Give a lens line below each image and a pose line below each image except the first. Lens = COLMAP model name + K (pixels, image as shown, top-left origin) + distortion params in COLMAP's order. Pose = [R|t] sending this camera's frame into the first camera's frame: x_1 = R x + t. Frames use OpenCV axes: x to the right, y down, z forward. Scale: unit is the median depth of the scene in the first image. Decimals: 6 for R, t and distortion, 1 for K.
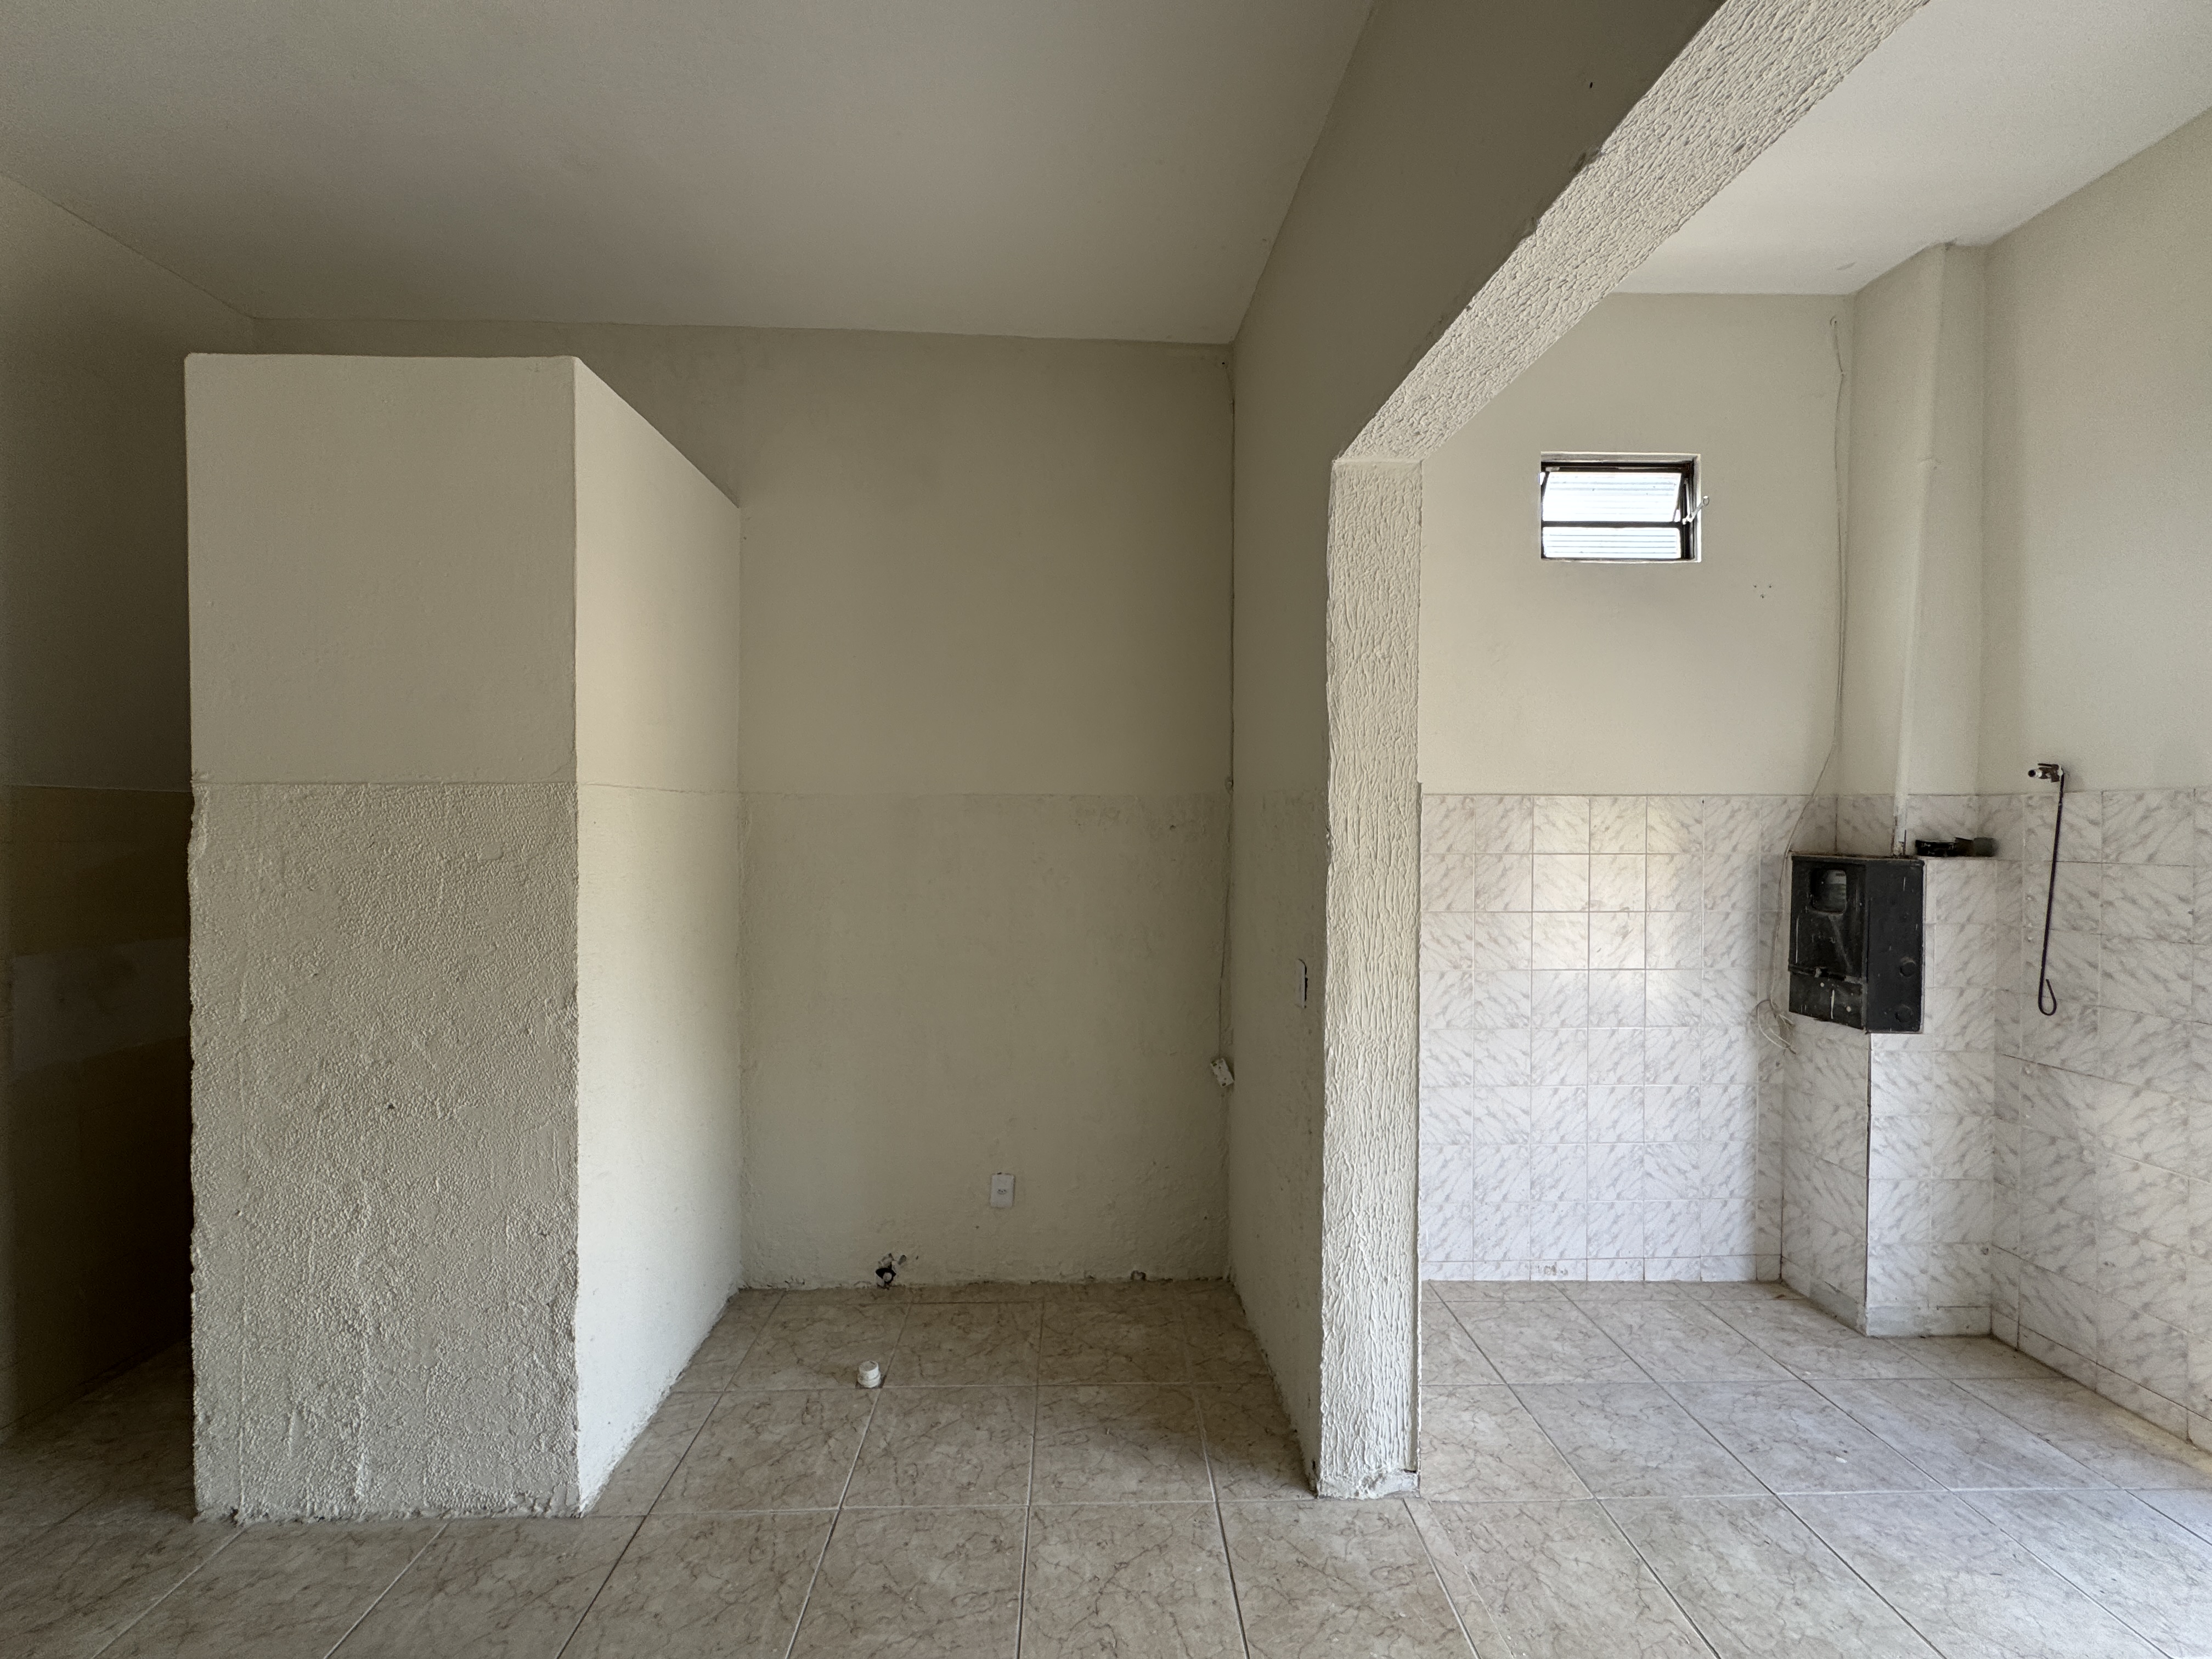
lens RADIAL K [[888.6, 0, 1104.5], [0, 888.6, 830.4], [0, 0, 1]] dist [-0.005417, 0.000797]
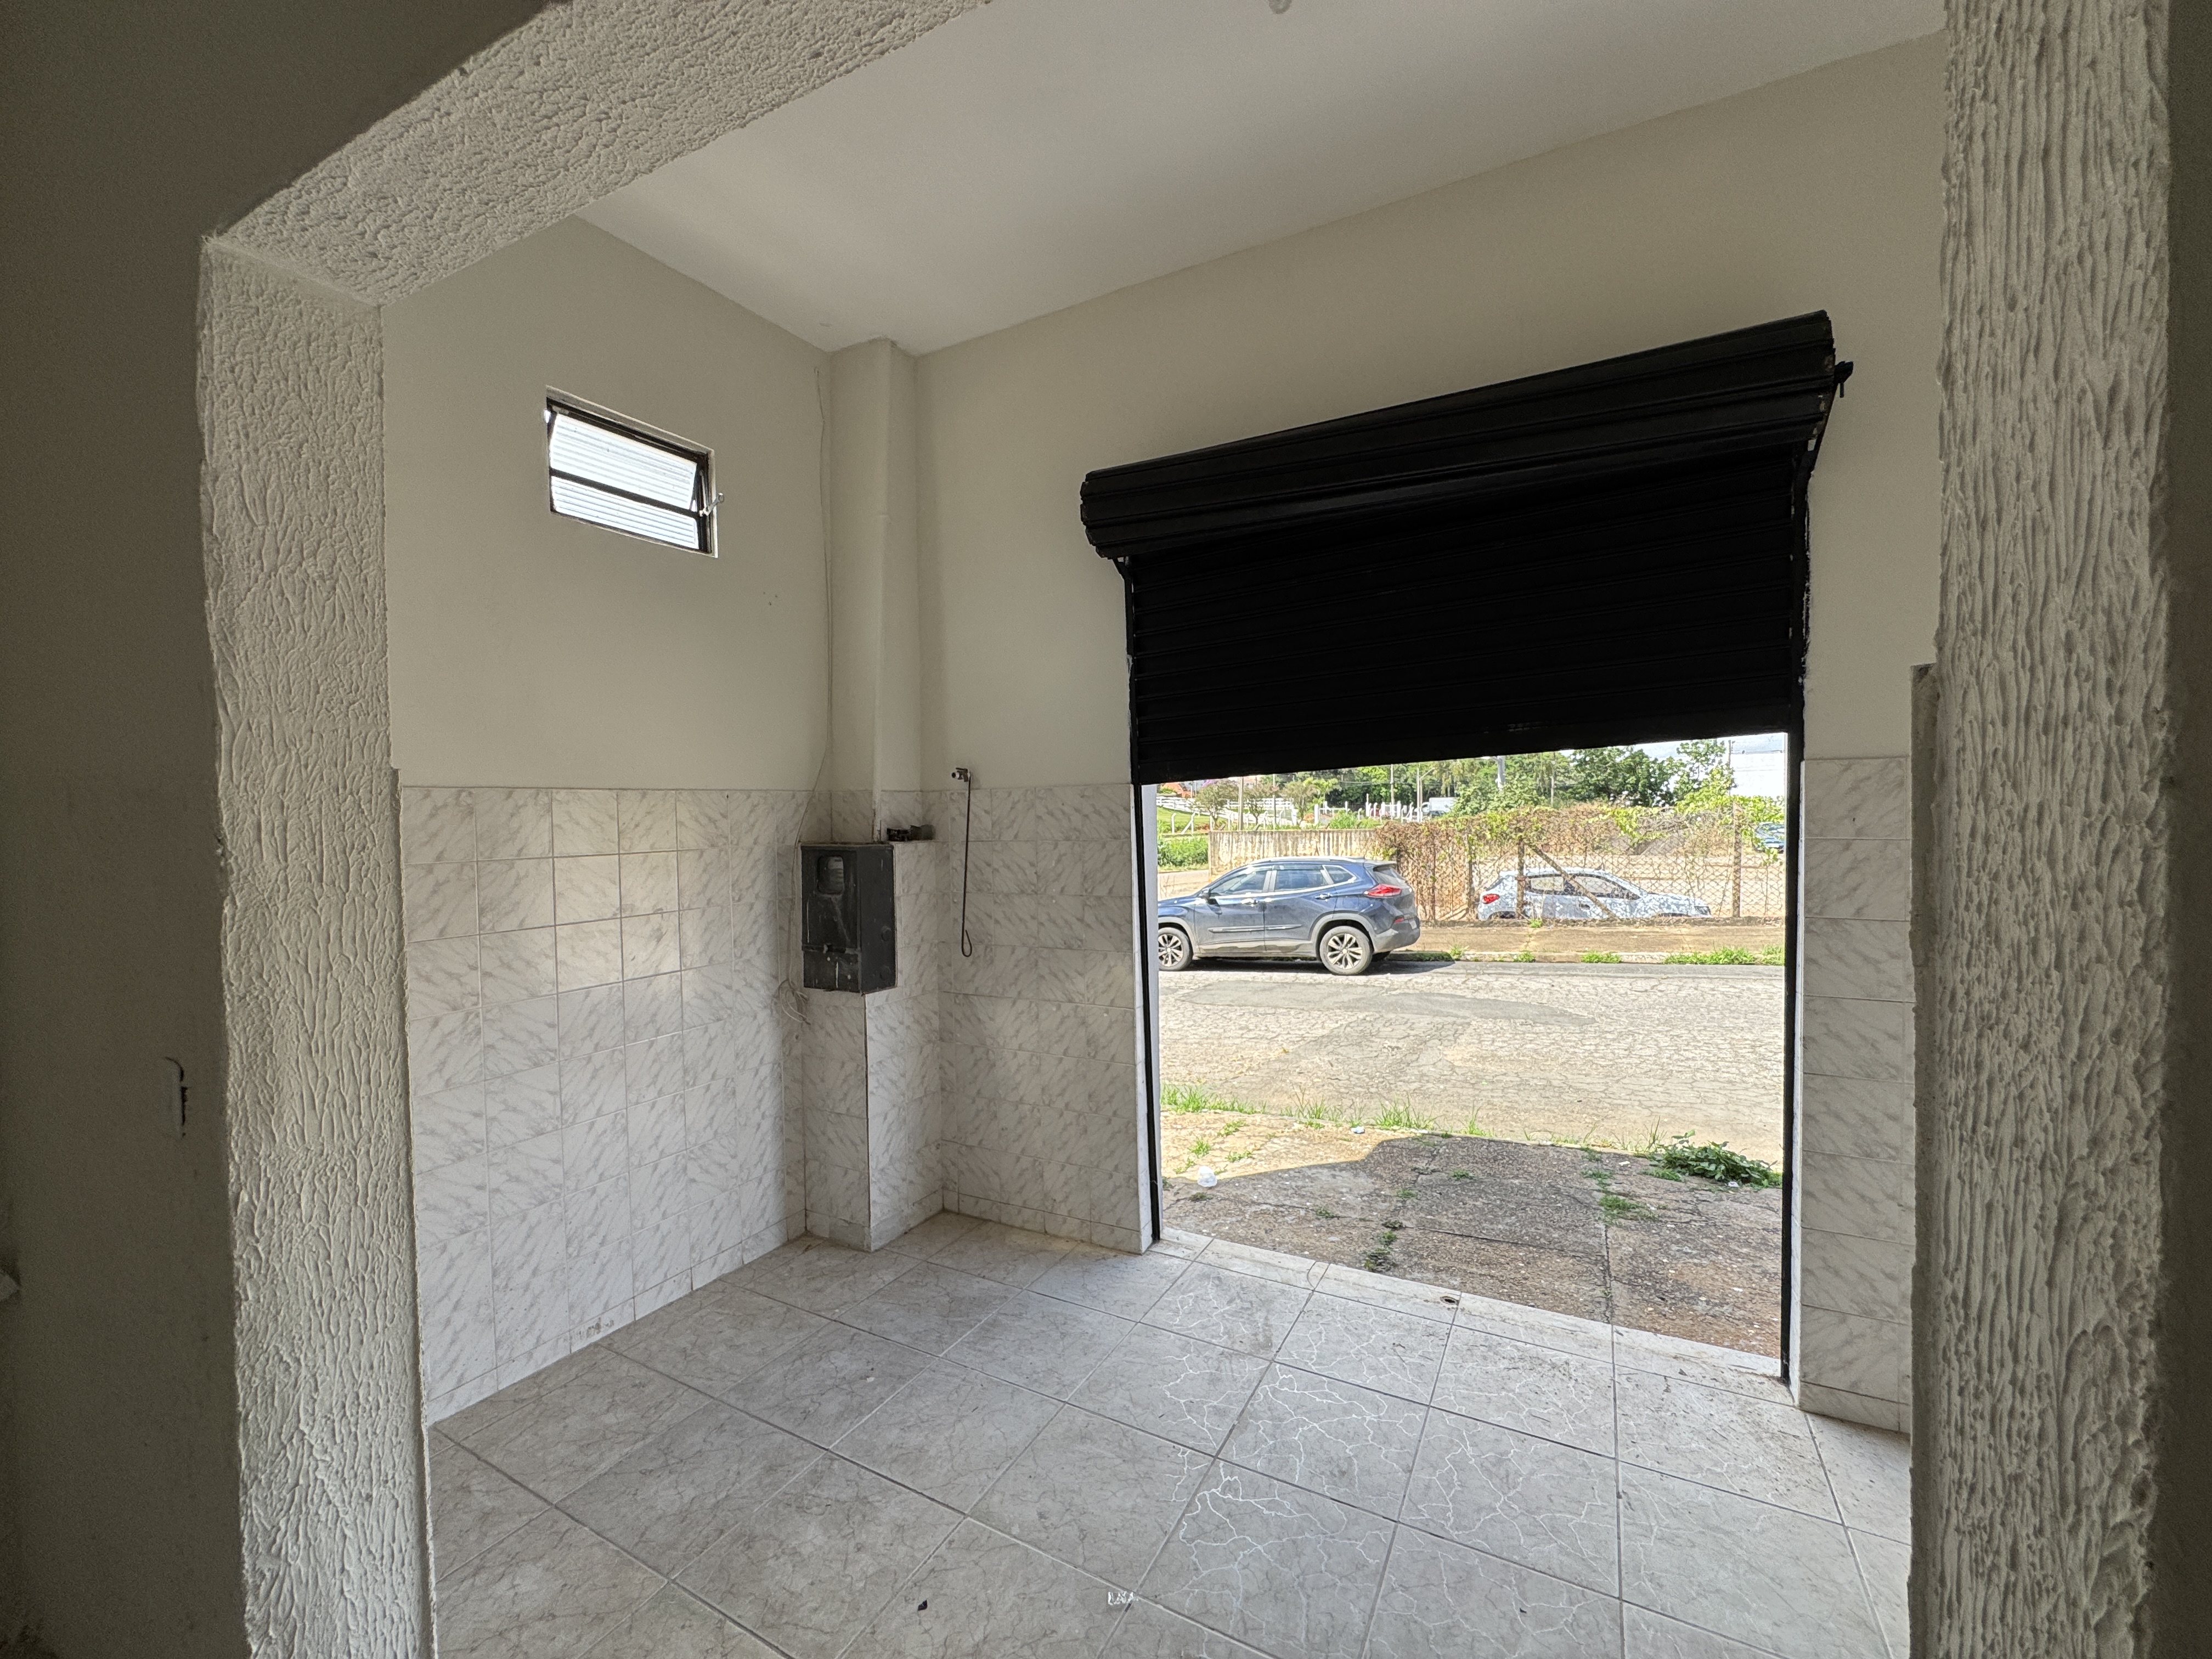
lens RADIAL K [[888.6, 0, 1105.8], [0, 888.6, 829.9], [0, 0, 1]] dist [-0.005417, 0.000797]
pose [[0.518020, -0.031149, 0.854801, 0.035420], [0.026342, 0.999444, 0.020456, -0.003925], [-0.854963, 0.011921, 0.518552, 0.120733]]
